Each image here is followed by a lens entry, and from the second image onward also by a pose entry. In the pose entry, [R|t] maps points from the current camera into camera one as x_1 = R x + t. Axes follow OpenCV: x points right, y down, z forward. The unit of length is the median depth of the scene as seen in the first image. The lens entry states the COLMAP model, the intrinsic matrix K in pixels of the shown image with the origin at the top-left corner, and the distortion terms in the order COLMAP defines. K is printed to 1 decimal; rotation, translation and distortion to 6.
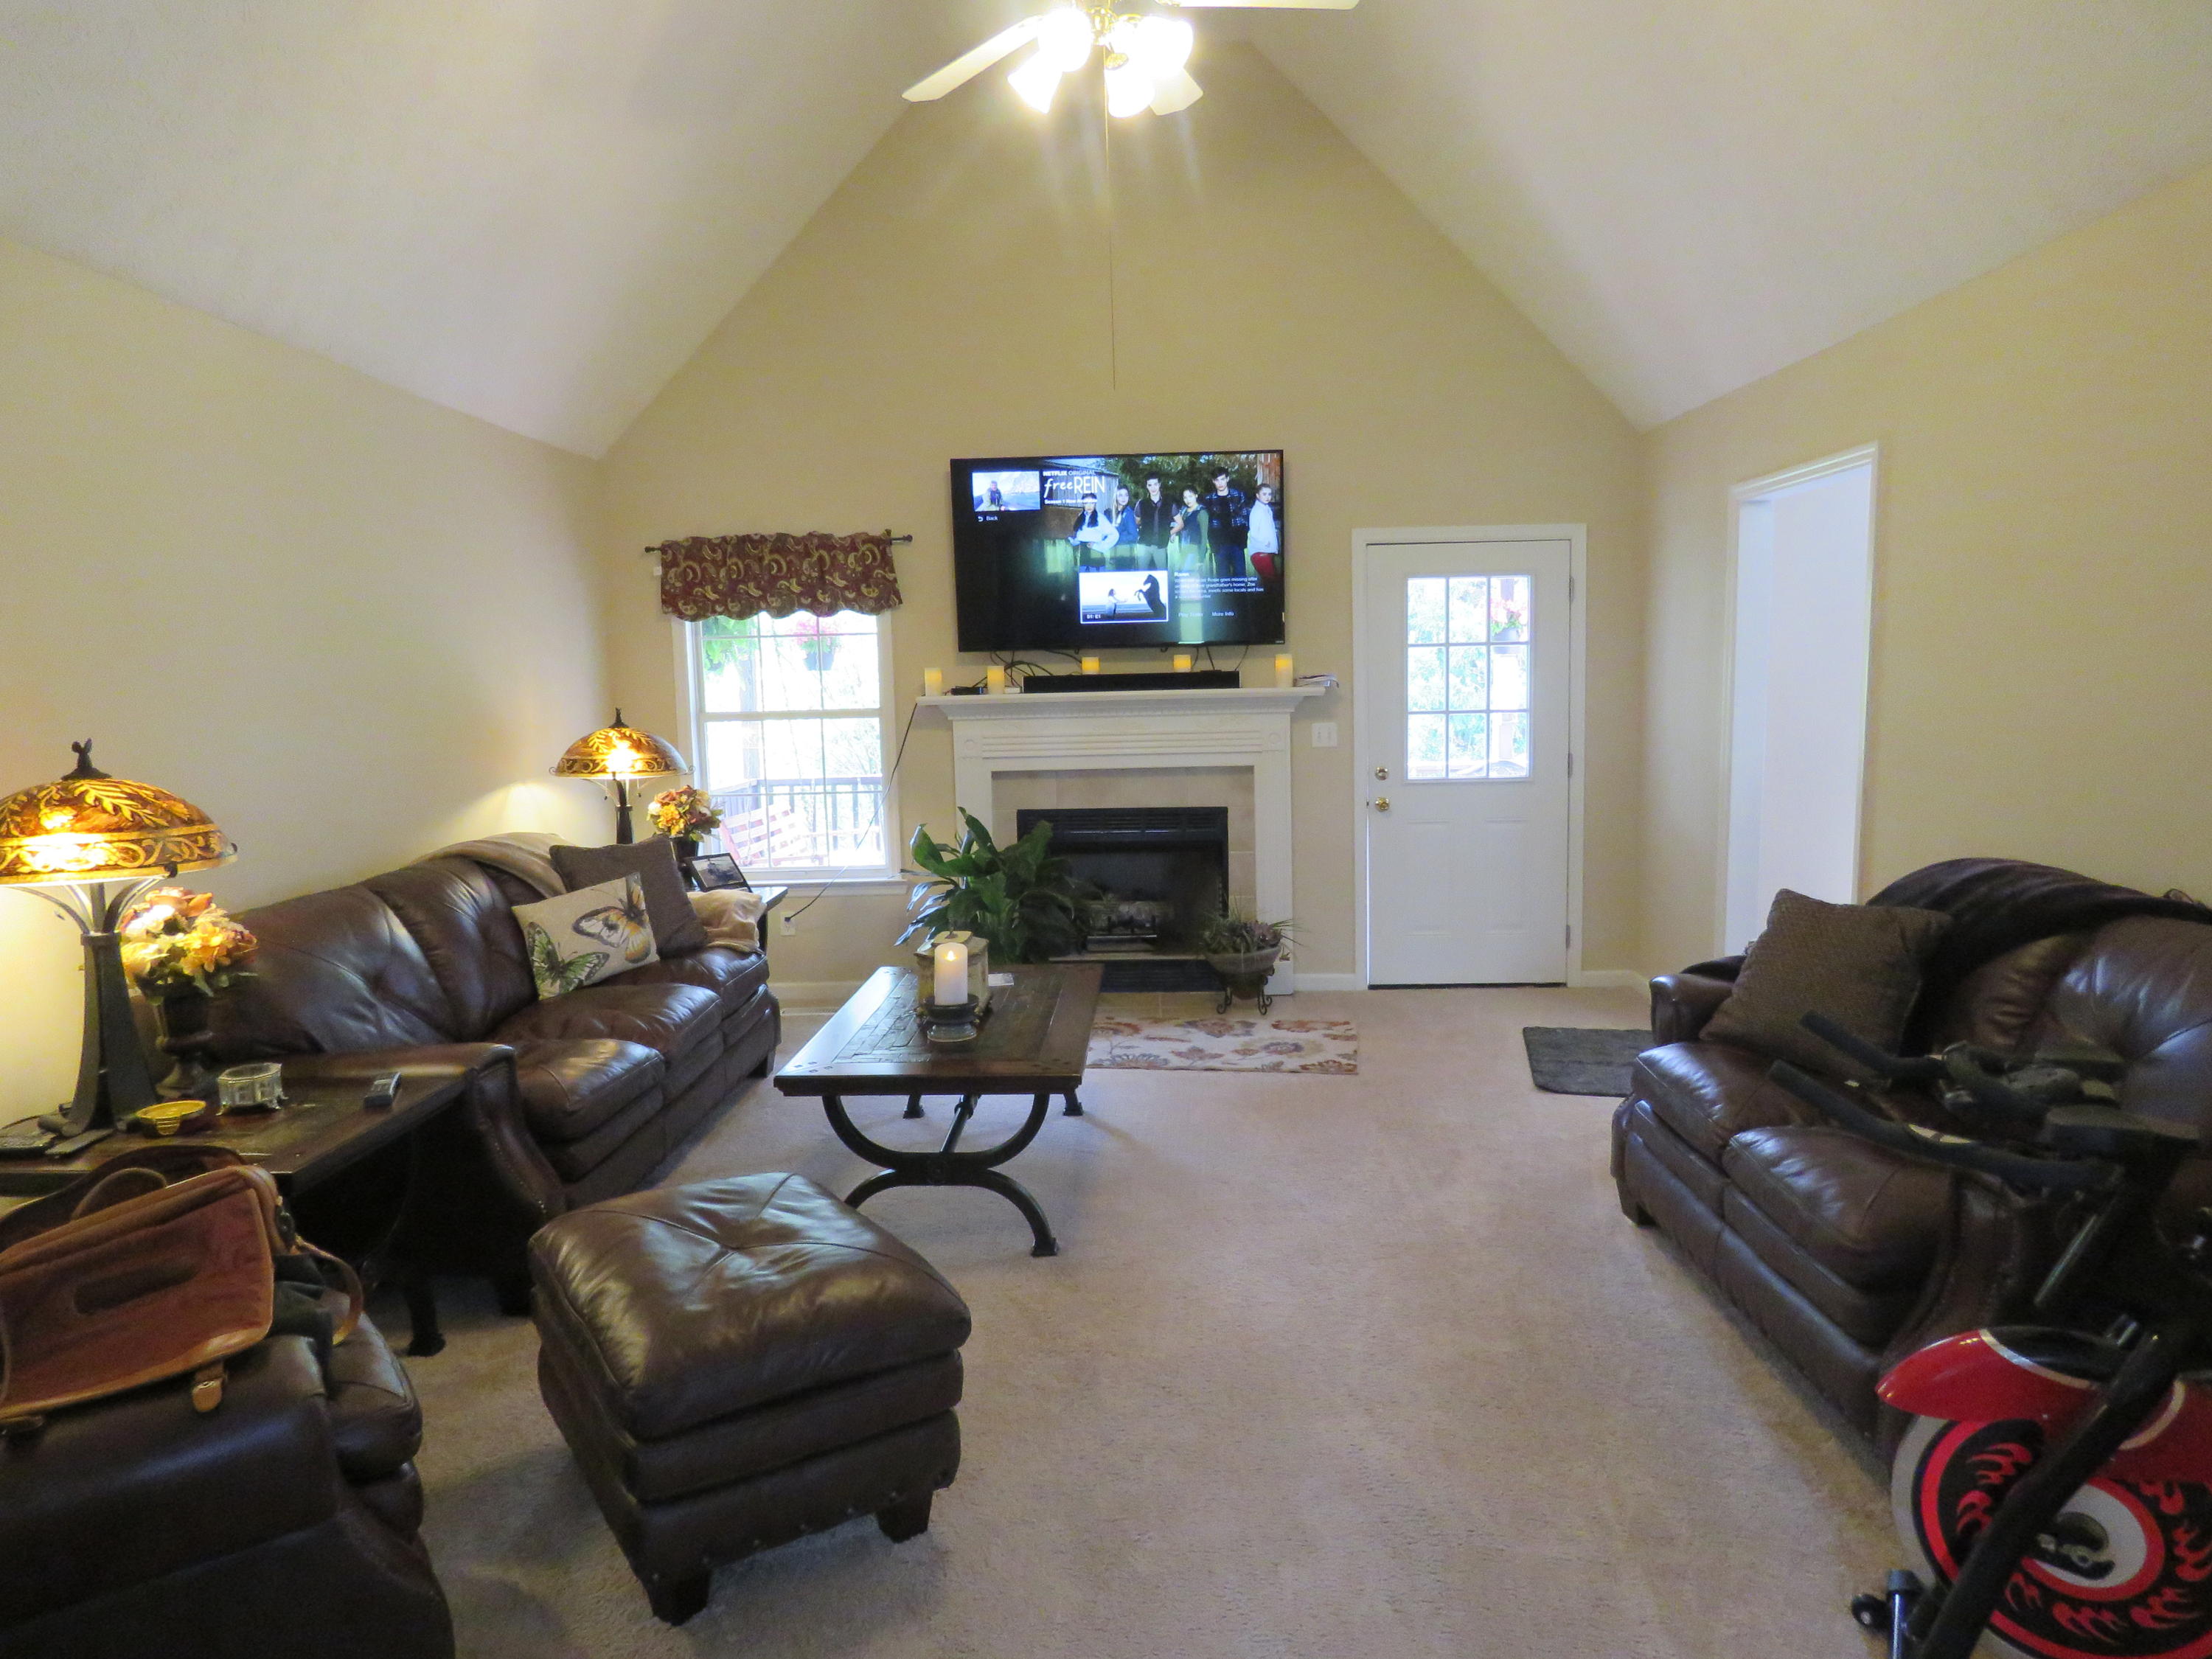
lens RADIAL K [[1417.5, 0, 1101.2], [0, 1417.5, 834.5], [0, 0, 1]] dist [-0.002829, -0.012629]
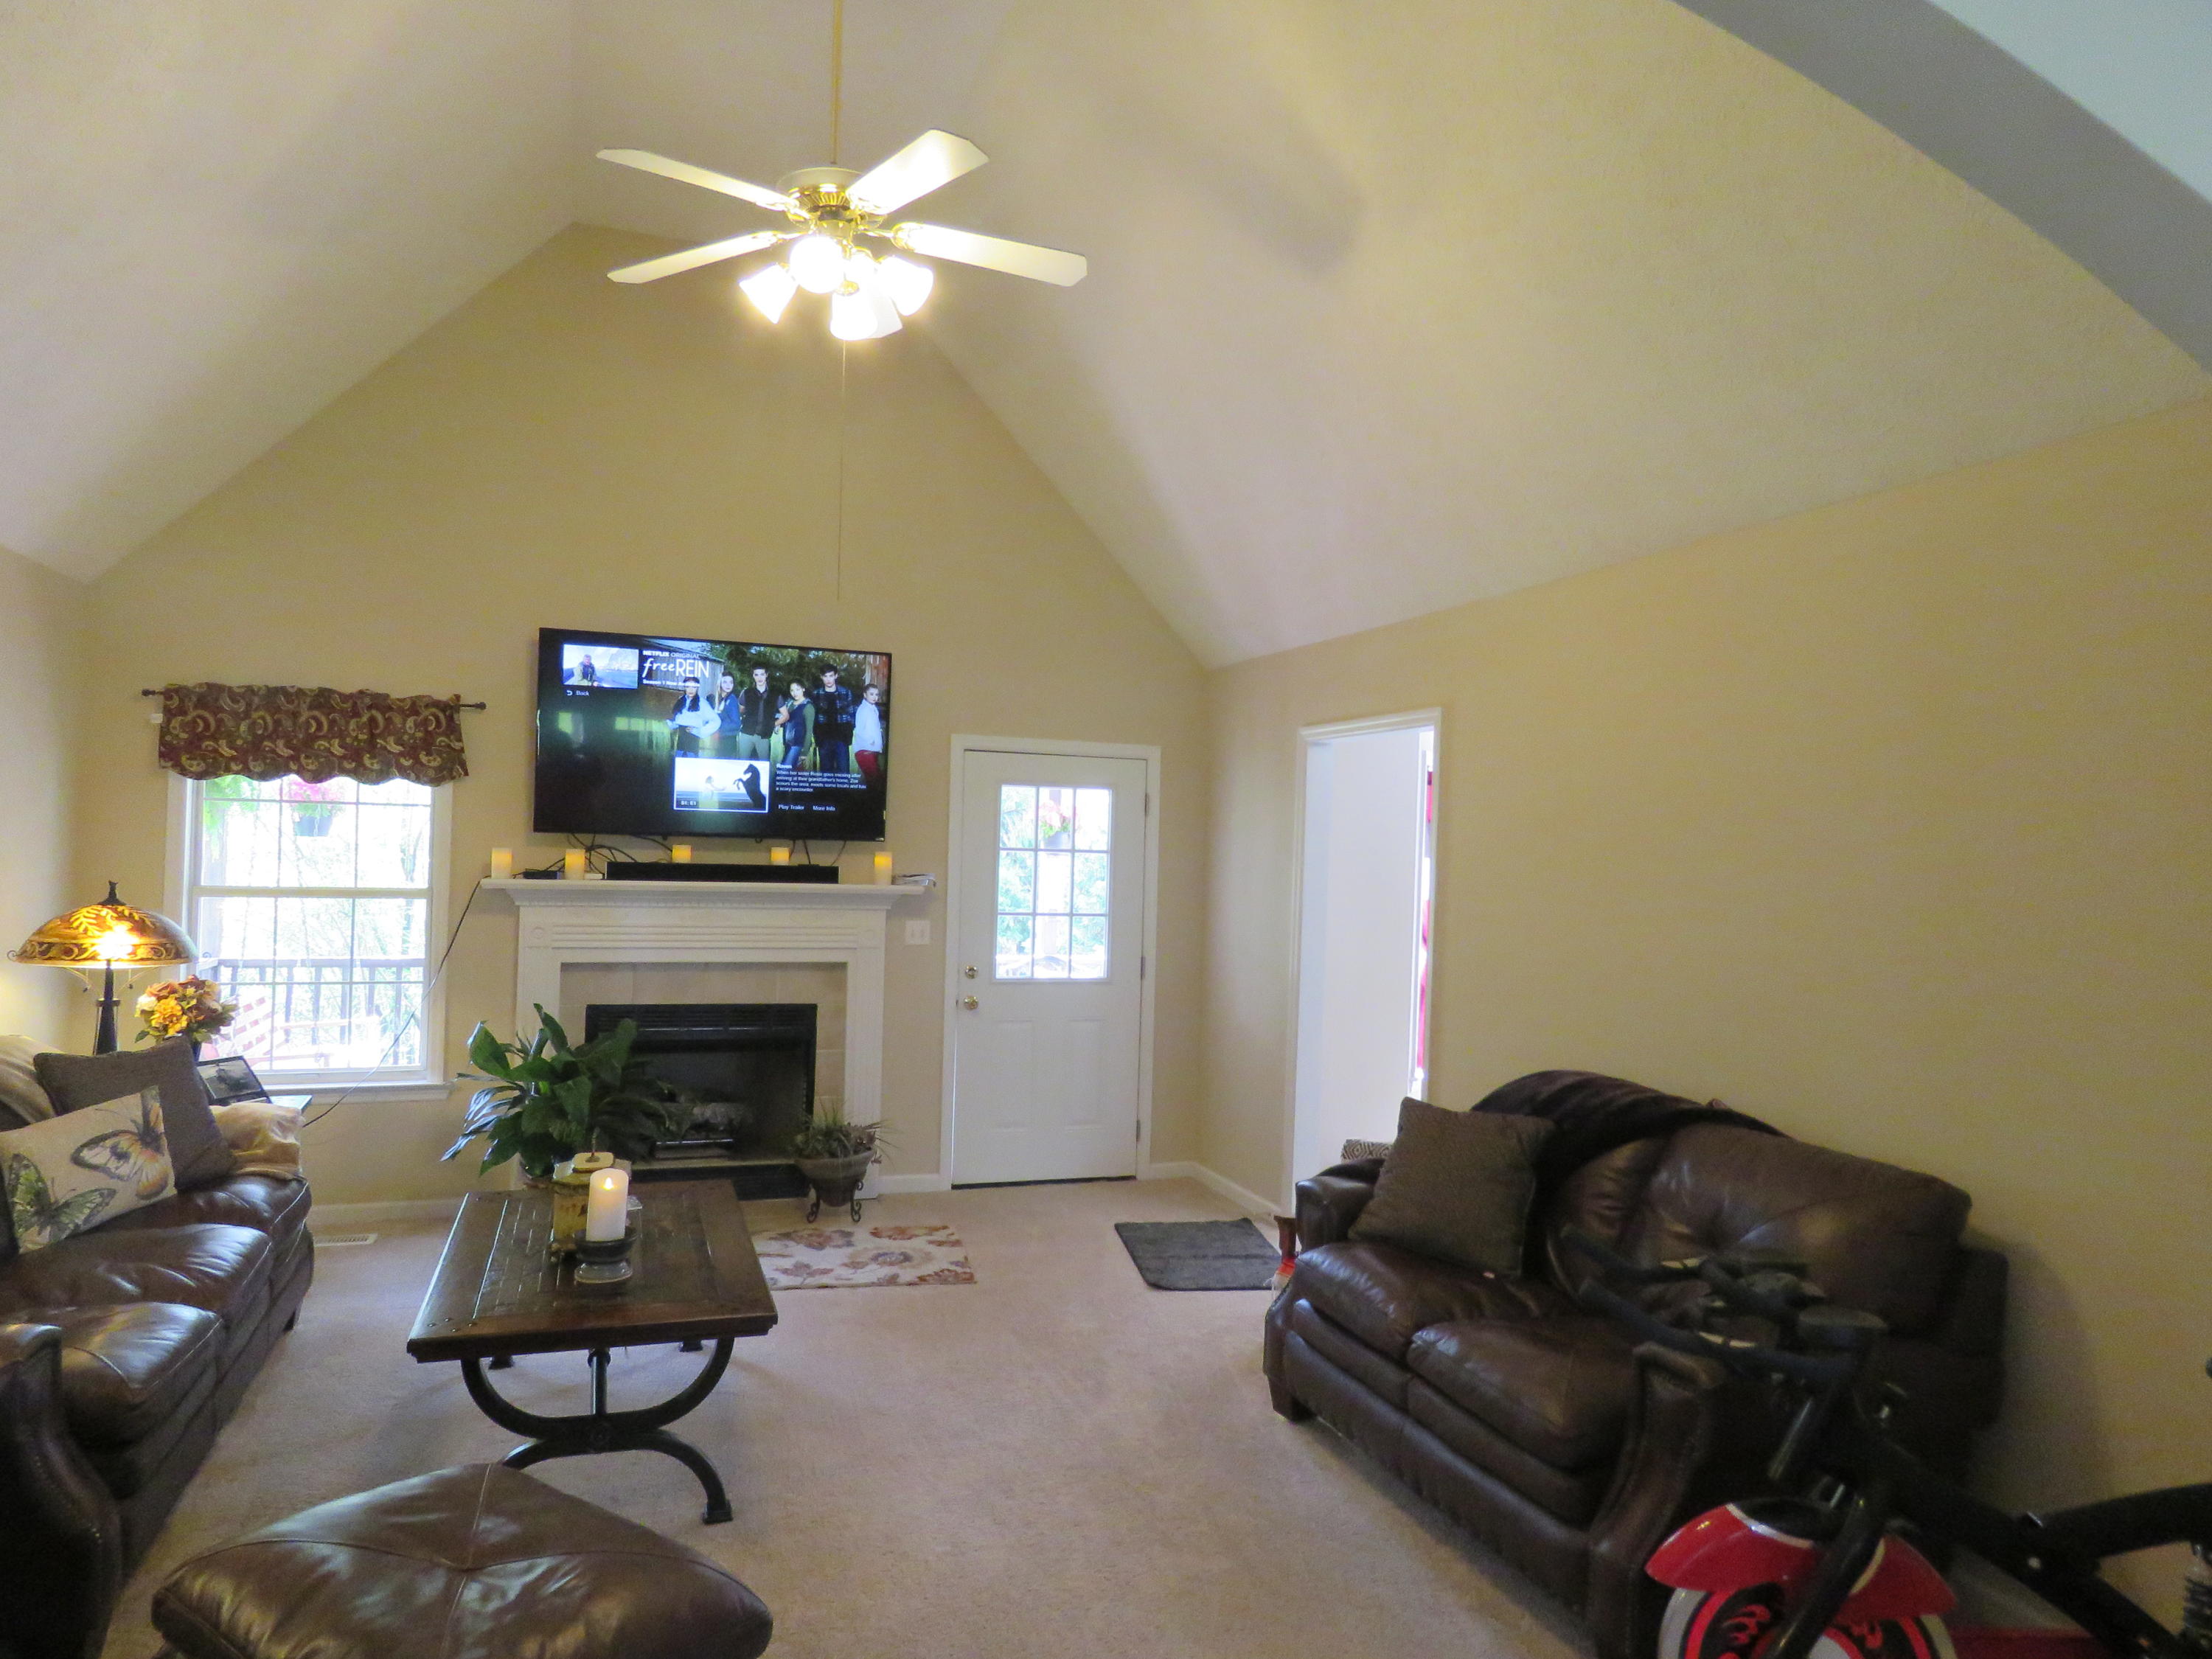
lens RADIAL K [[1417.5, 0, 1102.6], [0, 1417.5, 835.4], [0, 0, 1]] dist [-0.002829, -0.012629]
pose [[0.928005, 0.052387, 0.368866, -0.114709], [-0.006768, 0.992272, -0.123897, -0.018269], [-0.372506, 0.112481, 0.921188, 0.020028]]
